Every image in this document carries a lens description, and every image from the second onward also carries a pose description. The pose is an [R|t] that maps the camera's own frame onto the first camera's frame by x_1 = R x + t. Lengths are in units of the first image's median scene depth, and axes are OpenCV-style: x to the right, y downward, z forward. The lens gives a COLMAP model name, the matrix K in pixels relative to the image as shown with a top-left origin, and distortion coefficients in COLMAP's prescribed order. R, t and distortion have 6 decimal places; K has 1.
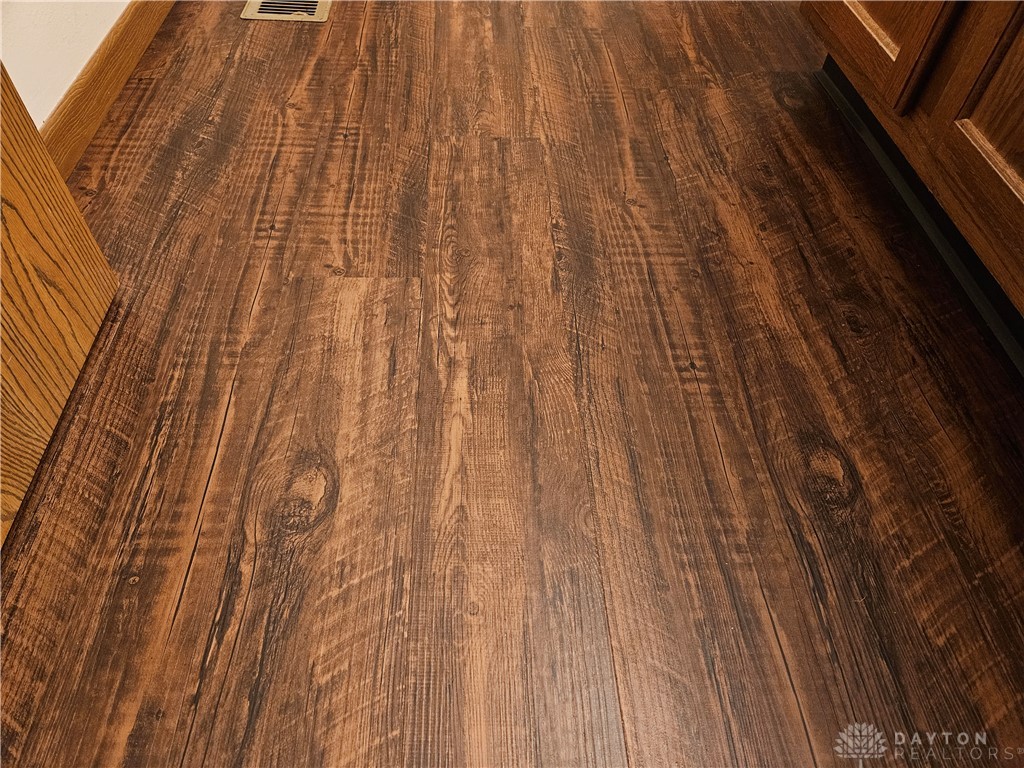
lens RADIAL K [[680.1, 0, 506.1], [0, 680.1, 384.5], [0, 0, 1]] dist [0.069370, -0.069278]
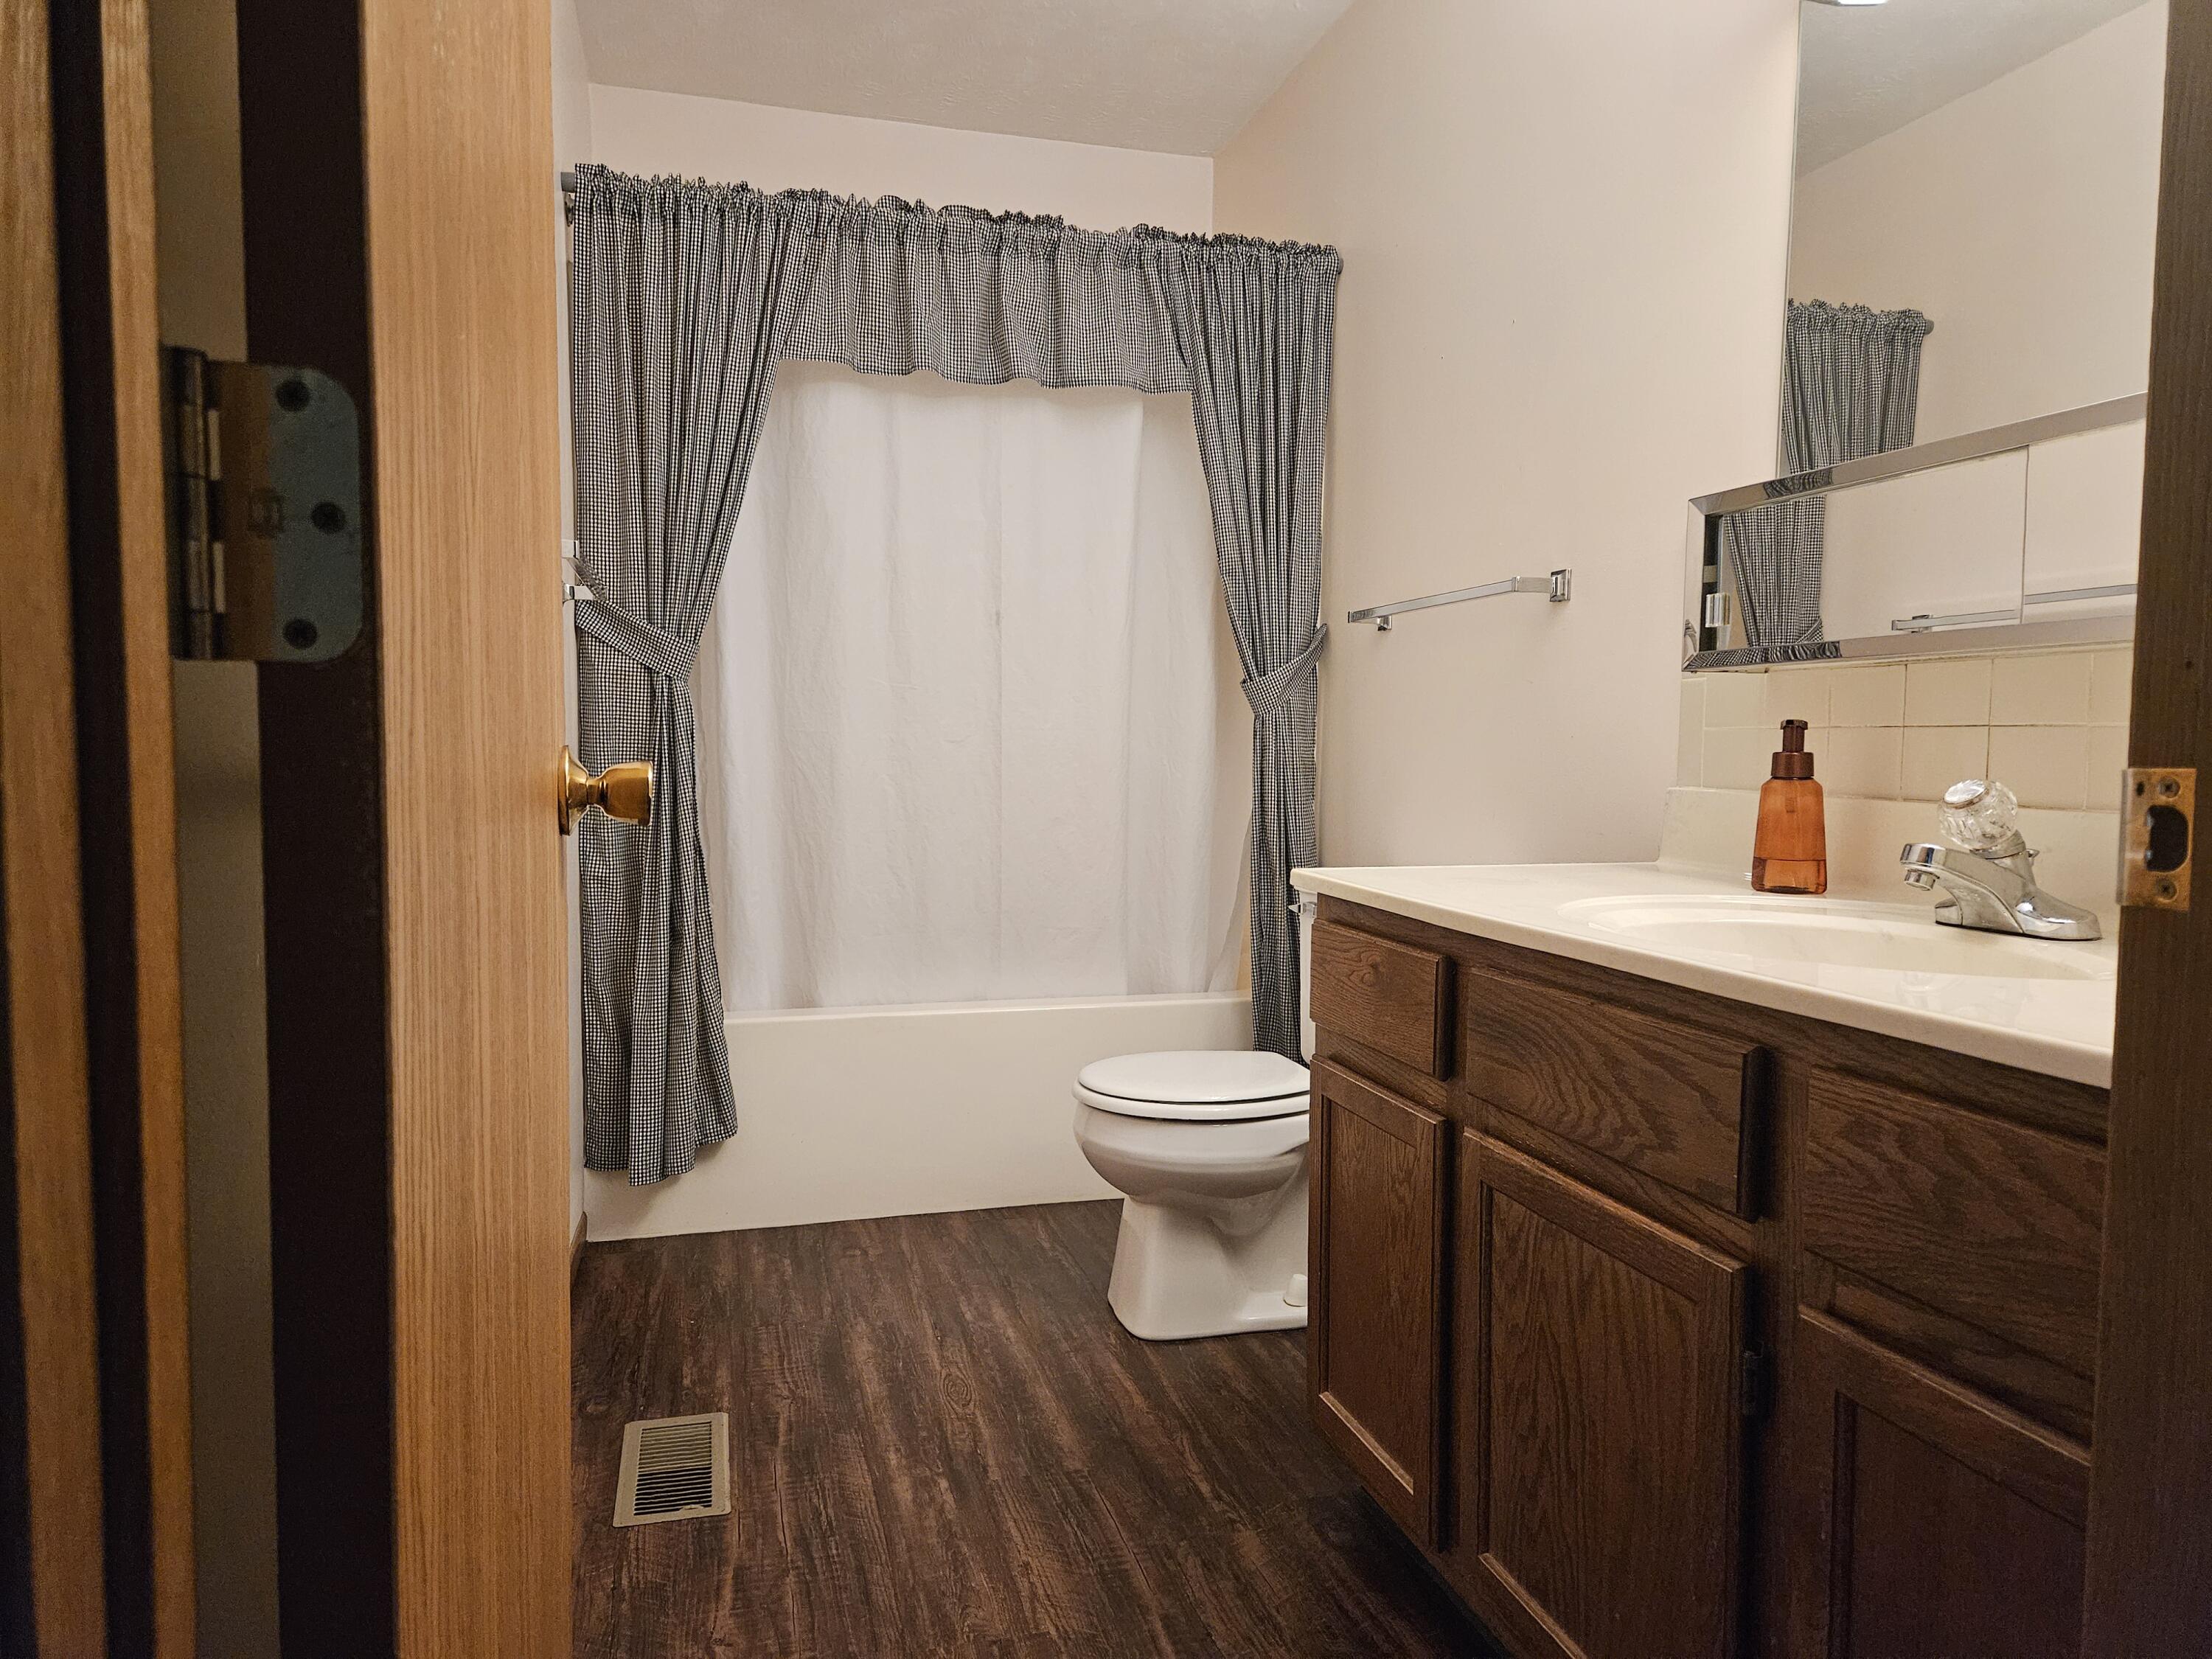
lens RADIAL K [[1469.2, 0, 1093.4], [0, 1469.2, 830.7], [0, 0, 1]] dist [0.069370, -0.069278]
pose [[0.976928, -0.047473, 0.208225, -0.195355], [0.184537, 0.678420, -0.711120, 0.223060], [-0.107505, 0.733138, 0.671529, -0.761548]]
